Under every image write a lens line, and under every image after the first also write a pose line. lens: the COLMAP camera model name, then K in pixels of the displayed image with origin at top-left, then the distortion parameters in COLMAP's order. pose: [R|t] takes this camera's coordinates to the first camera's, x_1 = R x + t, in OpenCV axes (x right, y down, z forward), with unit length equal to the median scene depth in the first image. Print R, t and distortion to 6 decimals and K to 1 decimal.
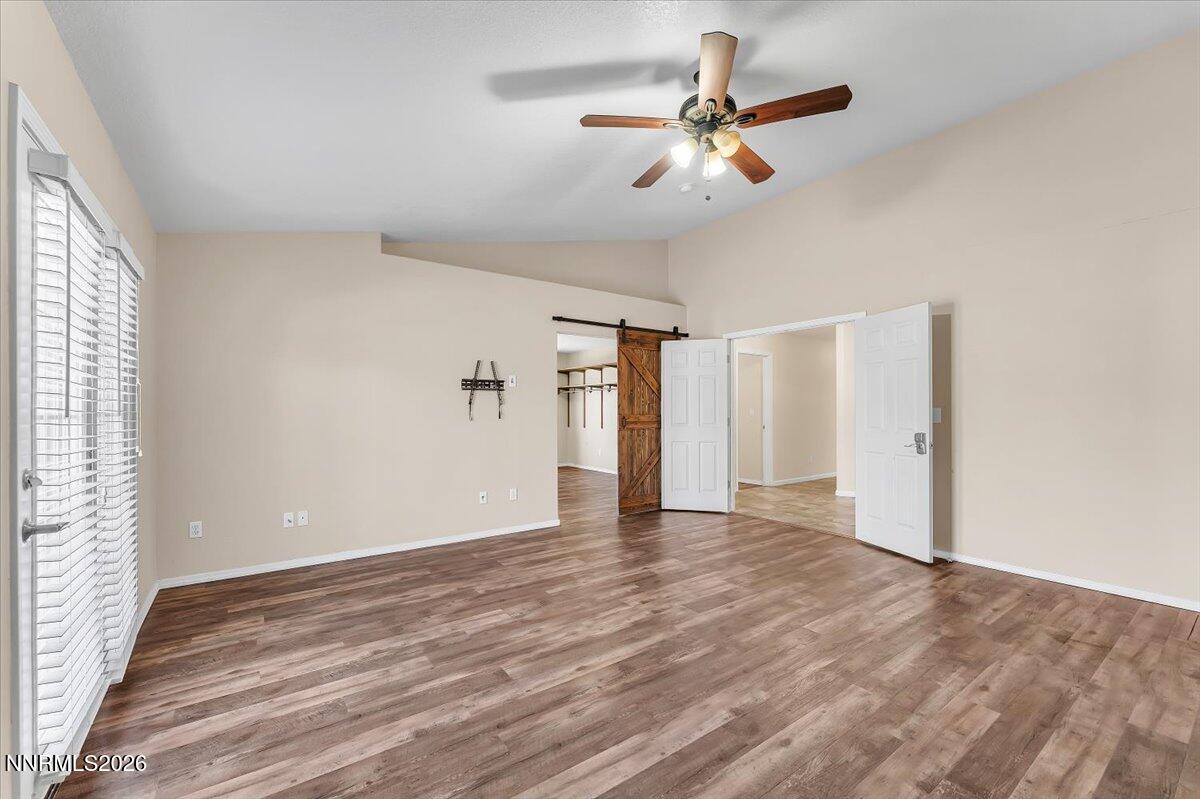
lens RADIAL K [[486.5, 0, 596.4], [0, 486.5, 403.2], [0, 0, 1]] dist [-0.003203, -0.000165]
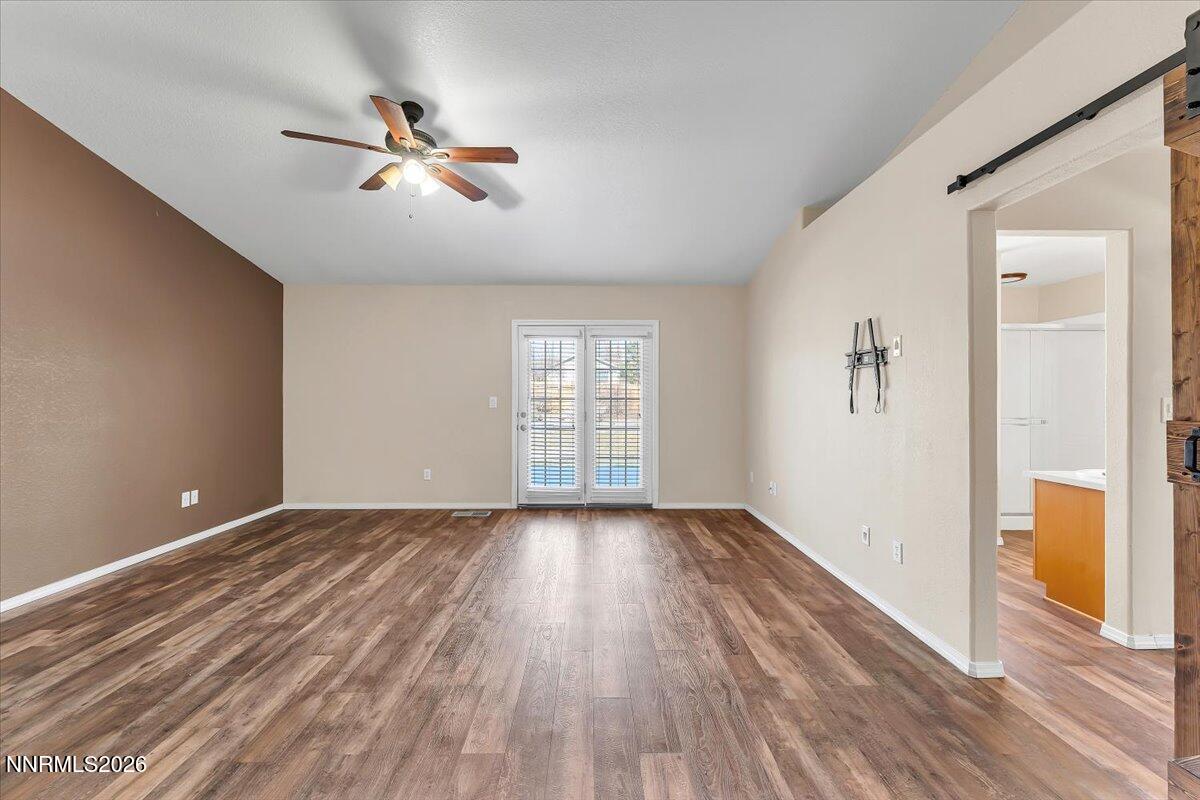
lens RADIAL K [[486.5, 0, 596.4], [0, 486.5, 403.7], [0, 0, 1]] dist [-0.003203, -0.000165]
pose [[-0.572957, 0.010637, -0.819516, 0.860650], [0.011423, 0.999922, 0.004992, 0.024323], [0.819506, -0.006501, -0.573034, 1.887111]]
